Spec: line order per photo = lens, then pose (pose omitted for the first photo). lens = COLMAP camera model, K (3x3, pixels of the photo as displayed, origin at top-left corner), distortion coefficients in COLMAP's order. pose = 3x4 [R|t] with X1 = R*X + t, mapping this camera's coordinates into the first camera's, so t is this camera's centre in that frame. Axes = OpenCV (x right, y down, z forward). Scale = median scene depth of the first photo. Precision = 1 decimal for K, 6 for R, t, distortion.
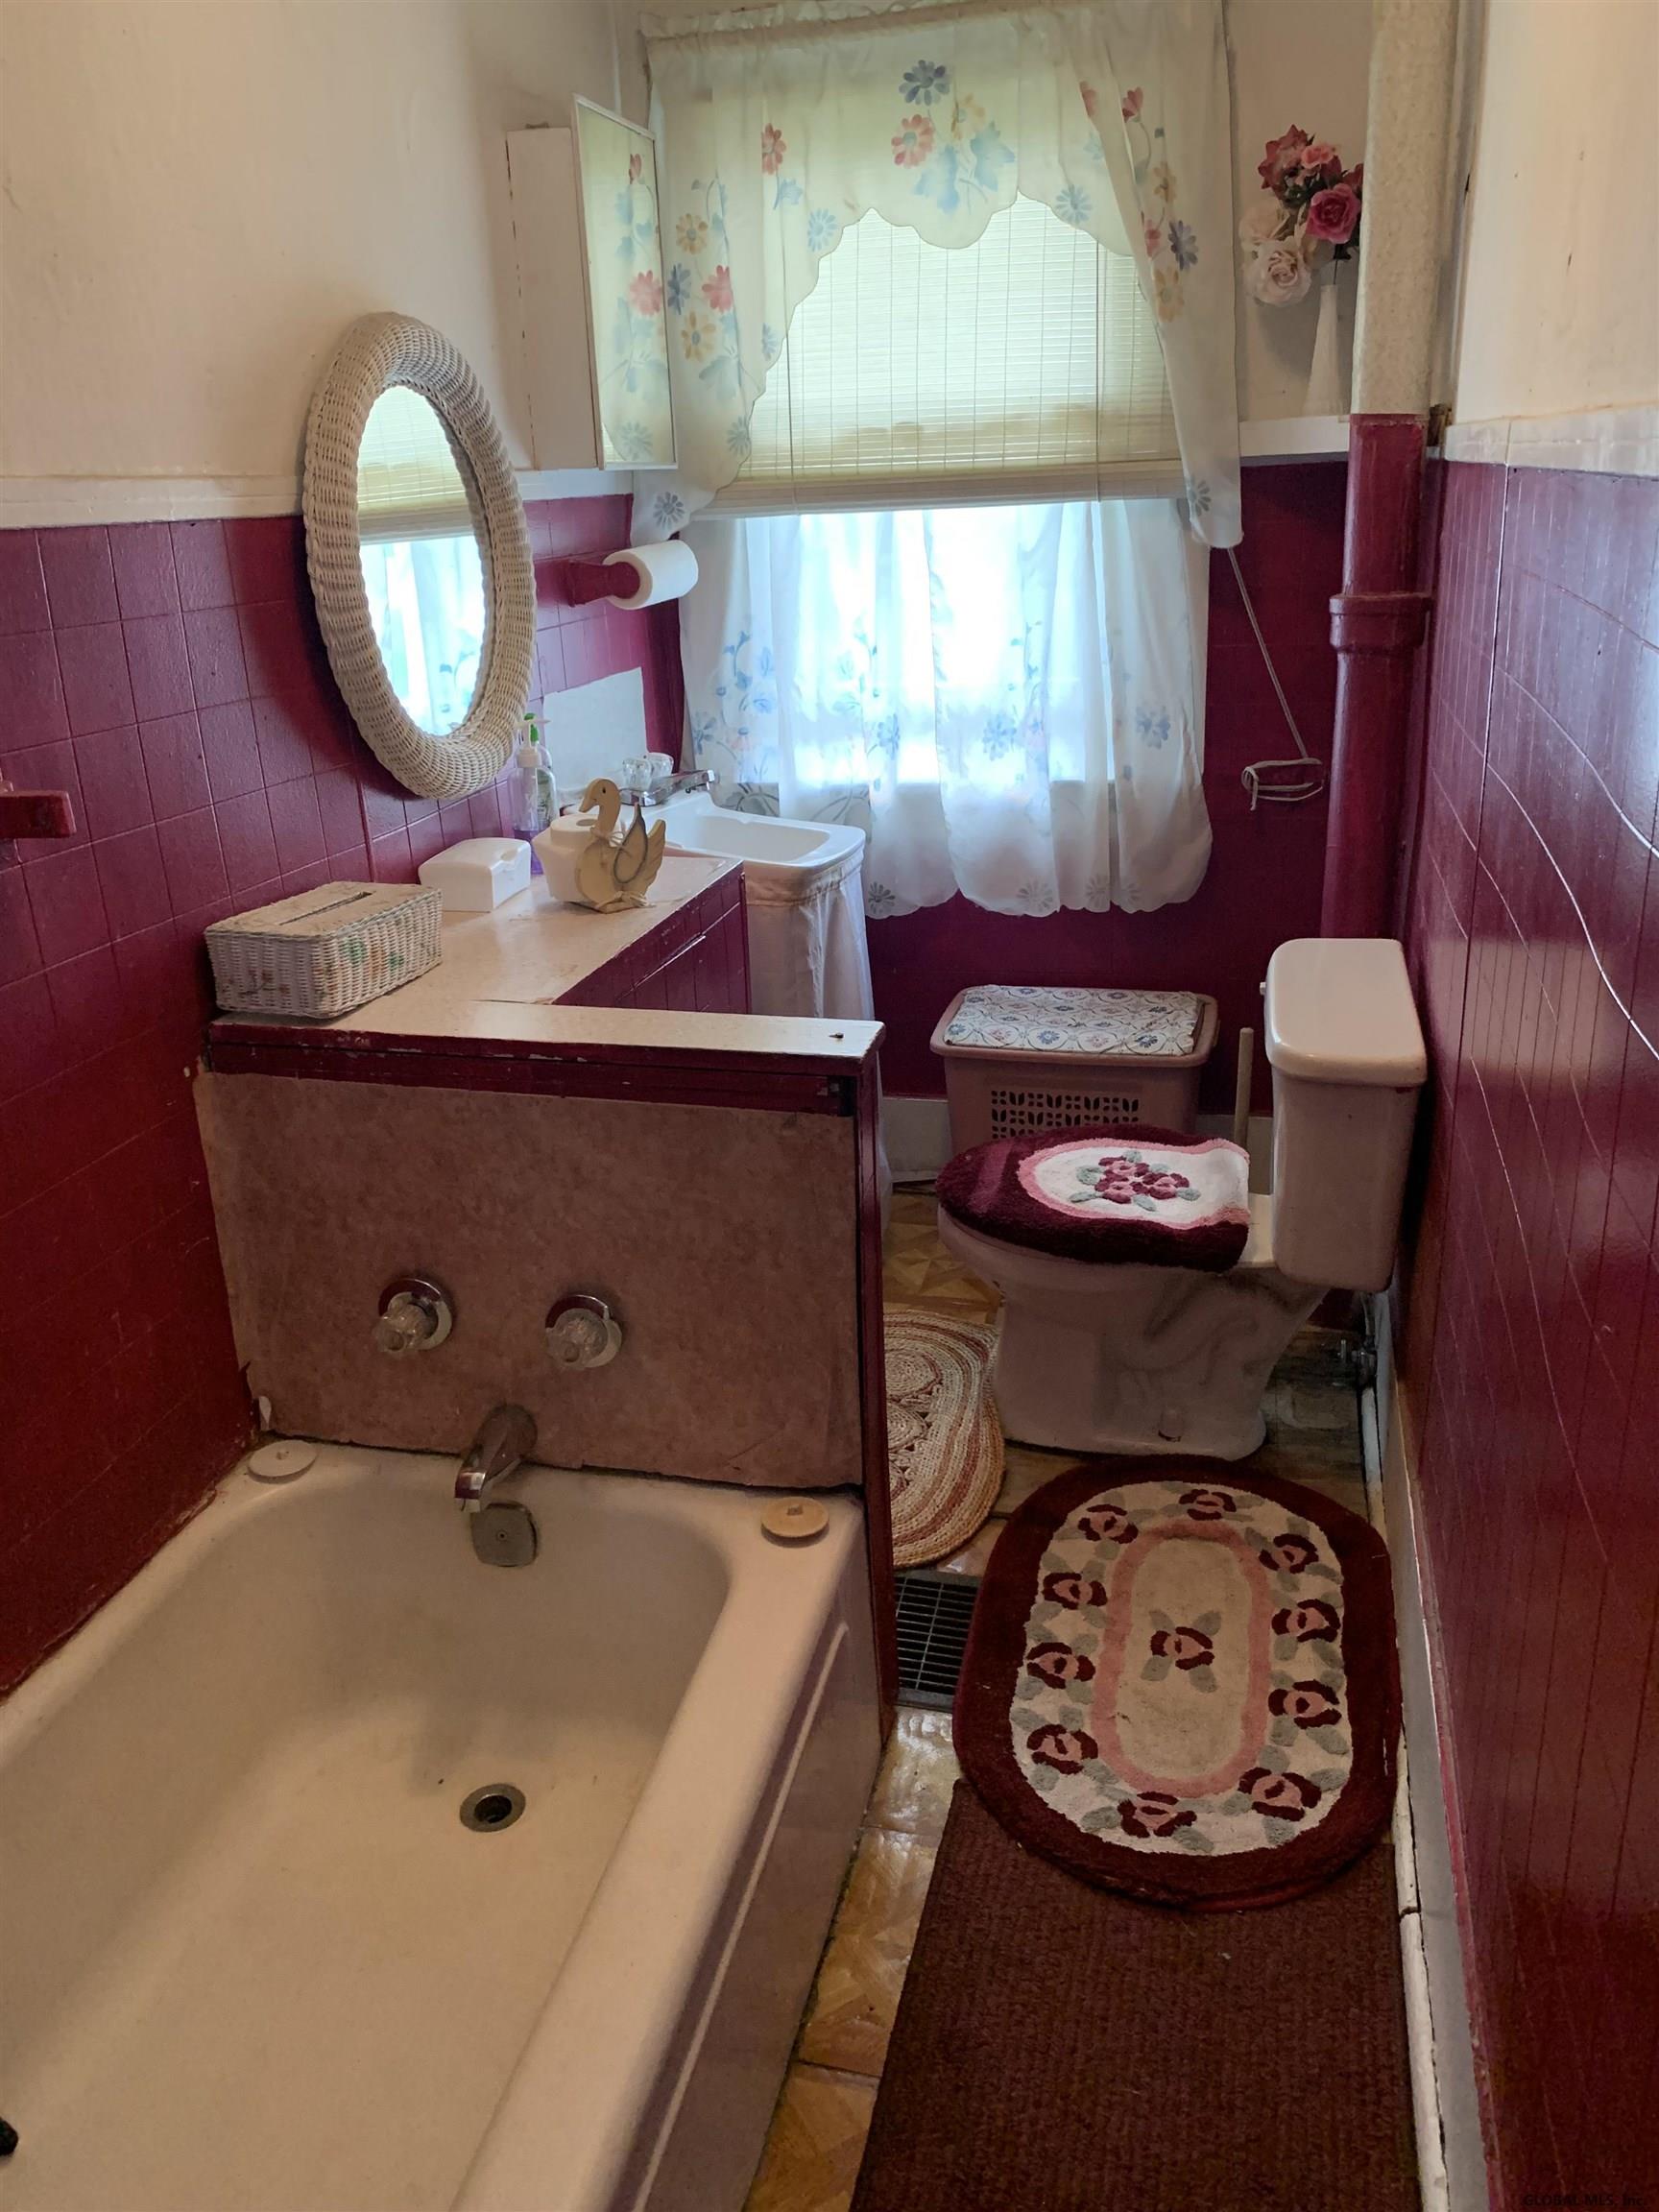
lens RADIAL K [[1708.0, 0, 825.1], [0, 1708.0, 1116.4], [0, 0, 1]] dist [0.030593, -0.028711]
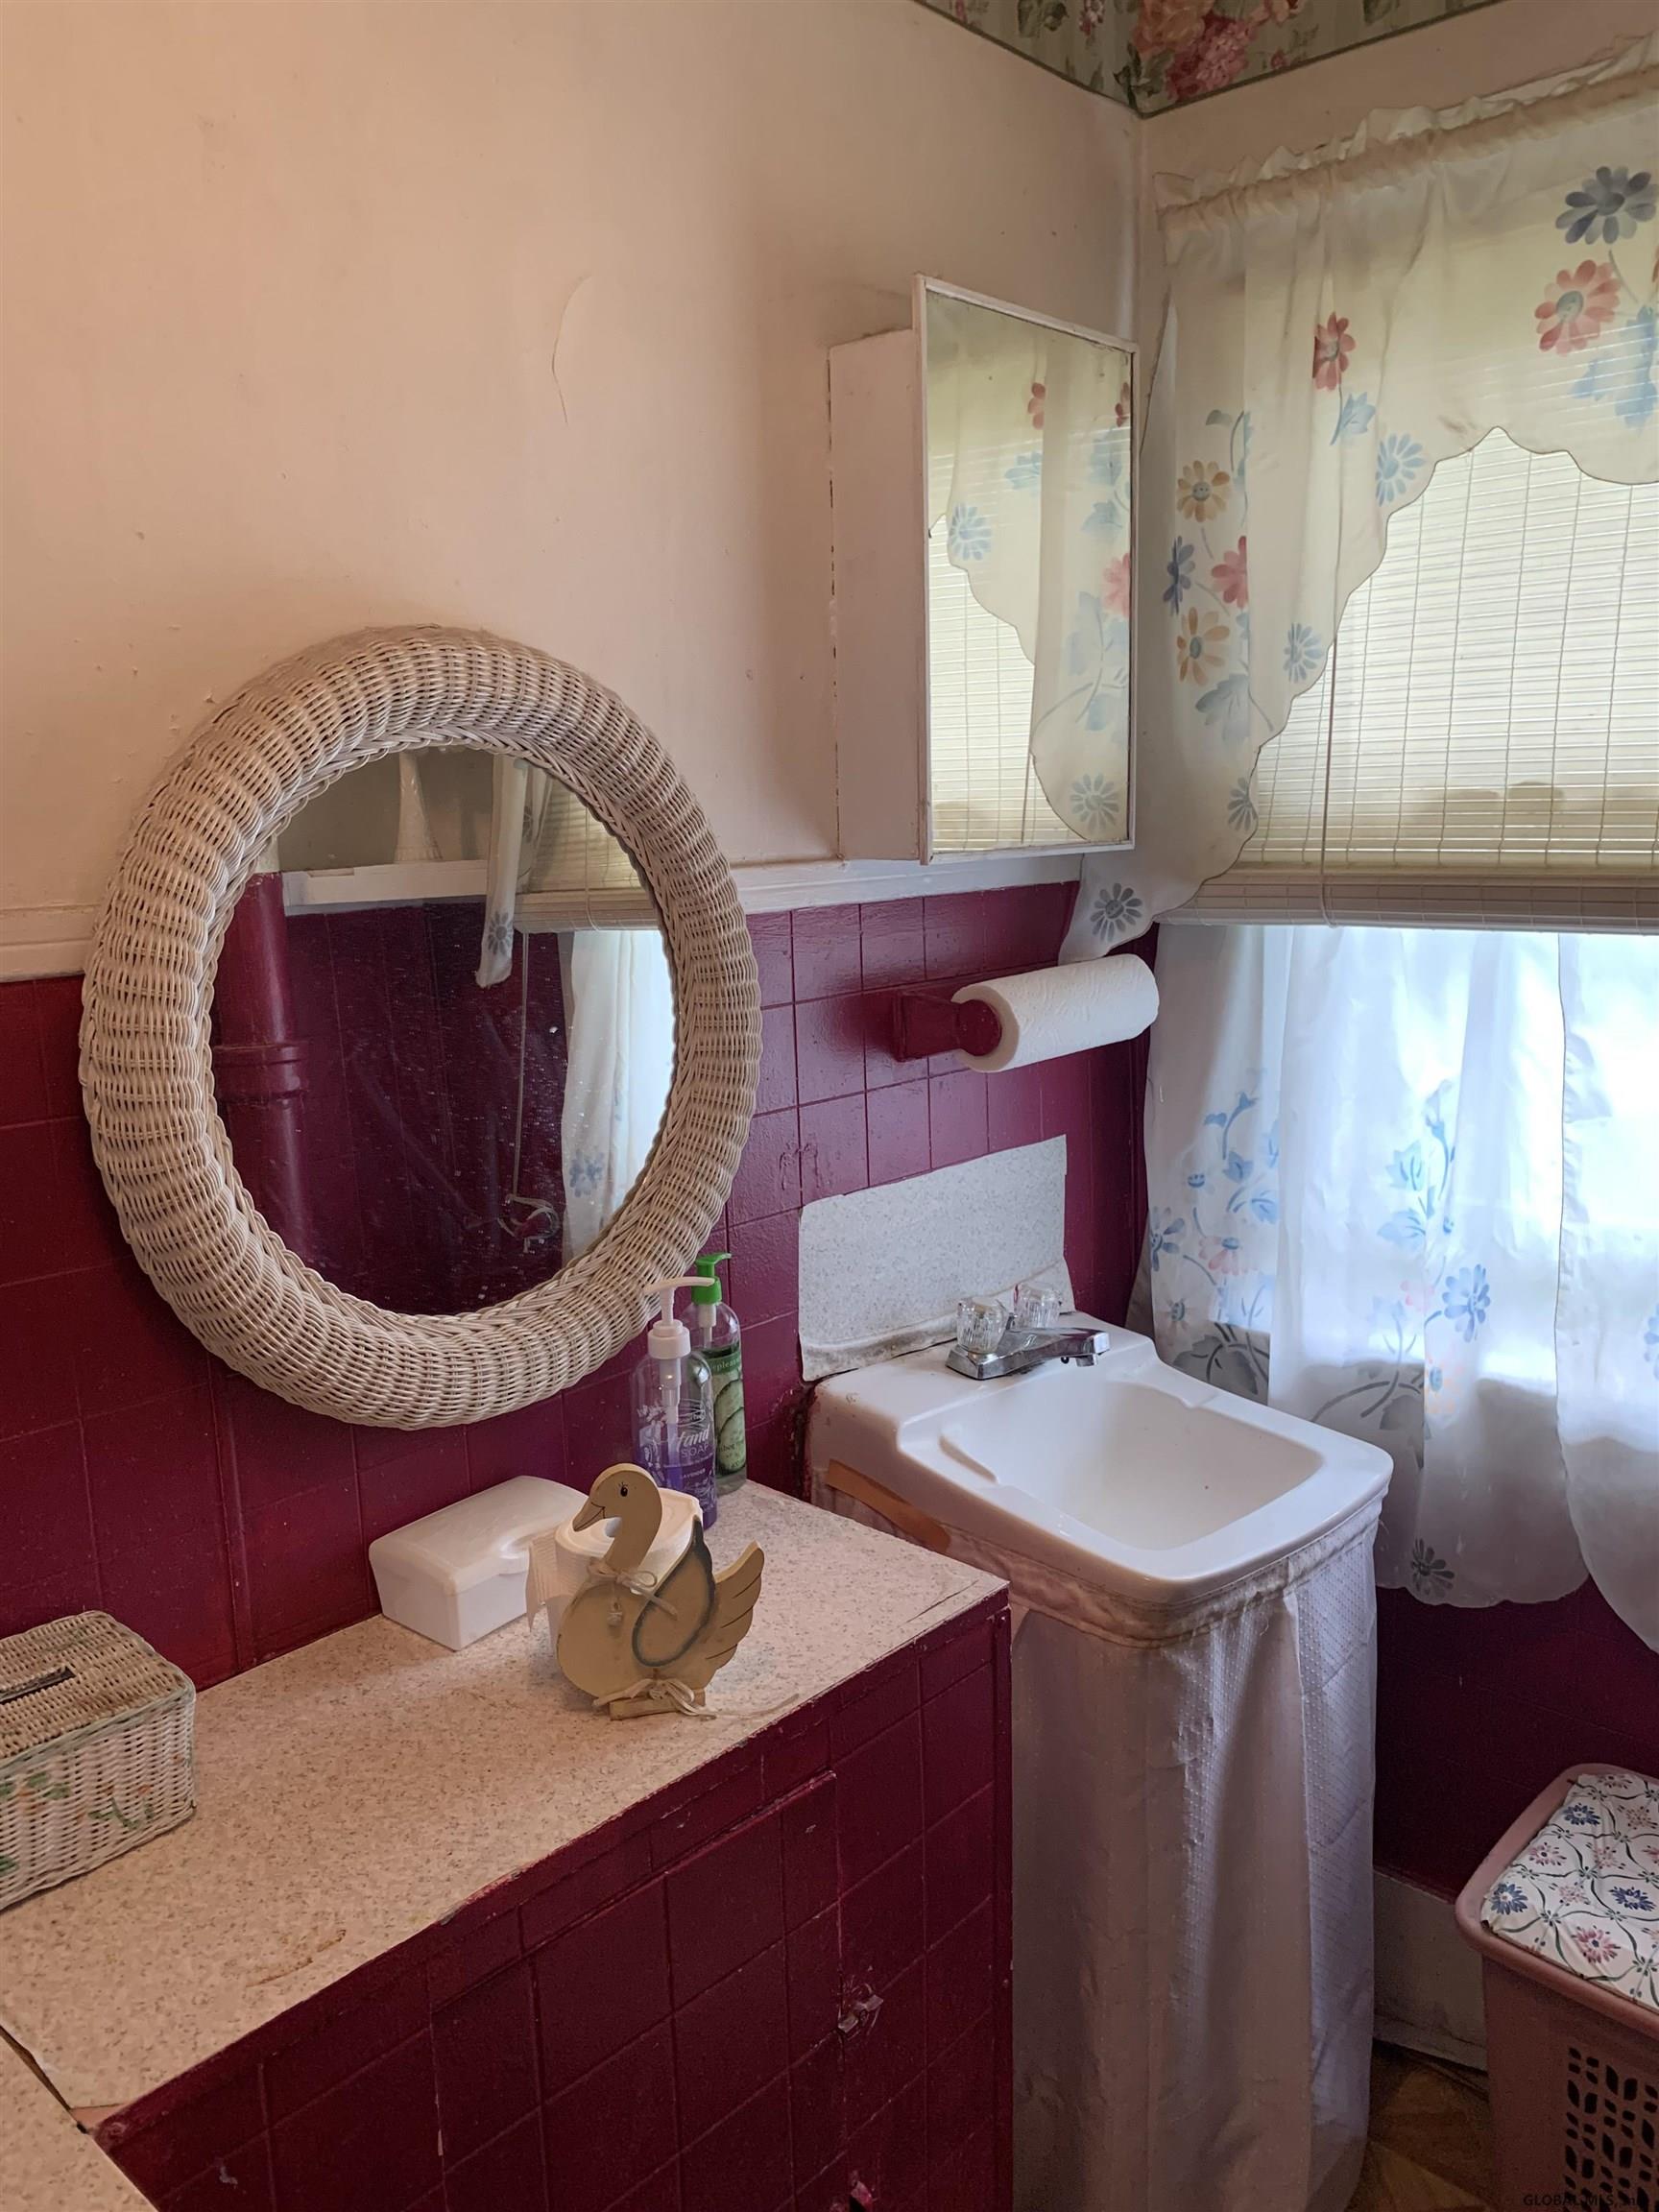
lens RADIAL K [[1708.0, 0, 826.3], [0, 1708.0, 1103.1], [0, 0, 1]] dist [0.030593, -0.028711]
pose [[0.876087, 0.105166, -0.470544, 0.122409], [-0.175811, 0.978408, -0.108662, -0.204741], [0.448957, 0.177925, 0.875660, 0.433344]]
